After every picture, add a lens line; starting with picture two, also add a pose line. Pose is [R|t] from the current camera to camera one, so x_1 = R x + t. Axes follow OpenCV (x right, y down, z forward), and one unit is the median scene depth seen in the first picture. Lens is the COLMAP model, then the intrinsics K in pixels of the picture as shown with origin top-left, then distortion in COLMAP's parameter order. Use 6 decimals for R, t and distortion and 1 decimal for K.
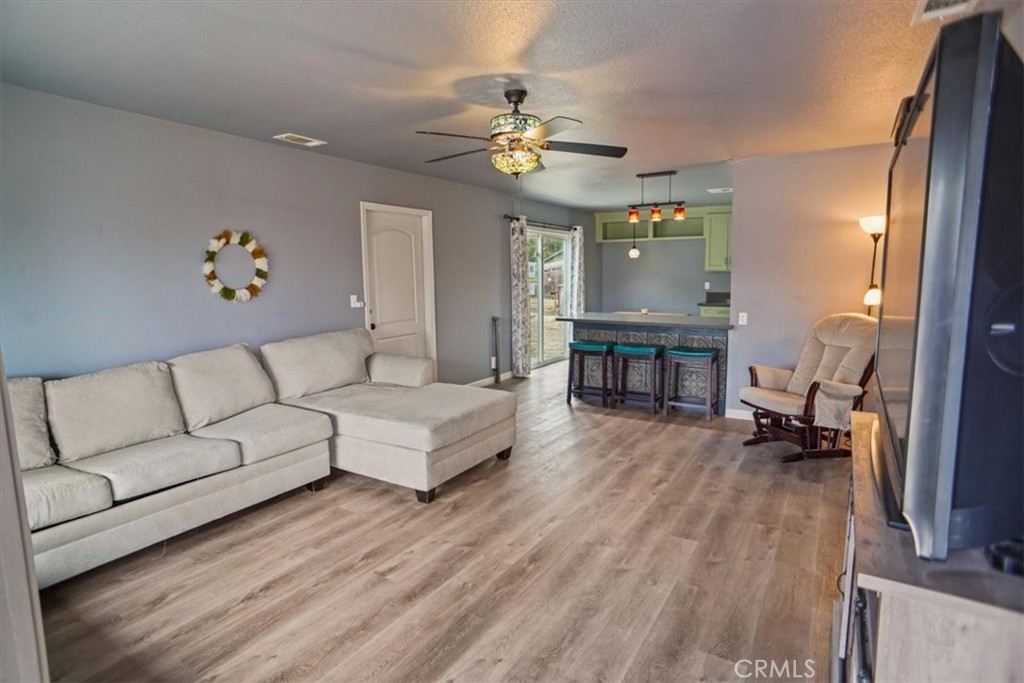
lens RADIAL K [[535.2, 0, 513.0], [0, 535.2, 341.7], [0, 0, 1]] dist [-0.003692, 0.000285]
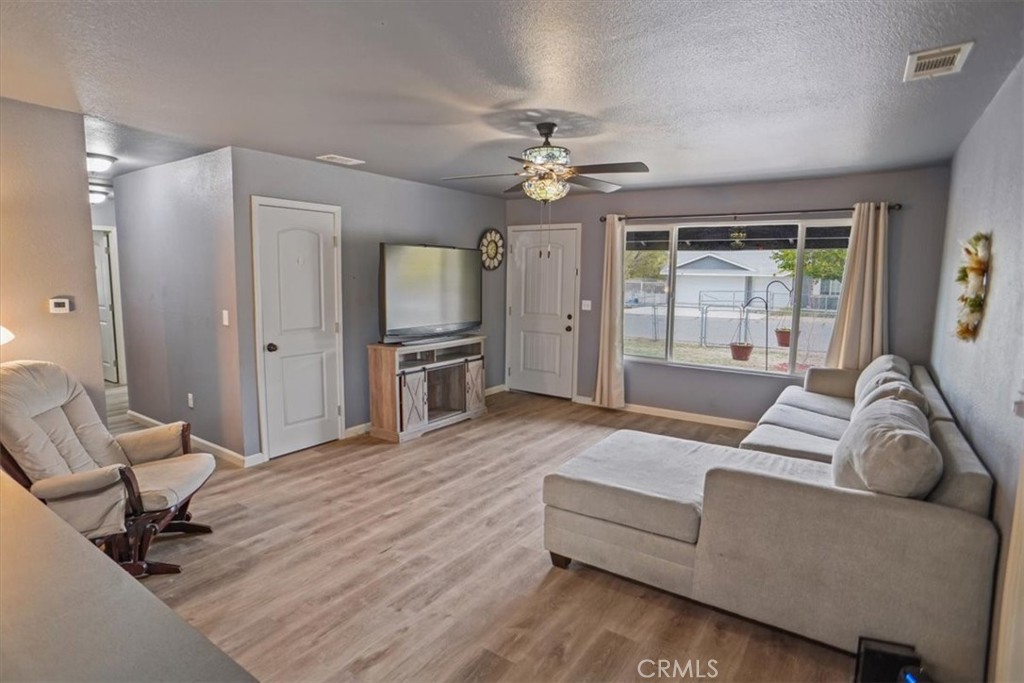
lens RADIAL K [[535.2, 0, 512.8], [0, 535.2, 339.0], [0, 0, 1]] dist [-0.003692, 0.000285]
pose [[-0.998801, -0.004914, 0.048716, 0.015790], [0.007079, 0.970005, 0.242983, -0.279404], [-0.048449, 0.243036, -0.968807, 1.917481]]
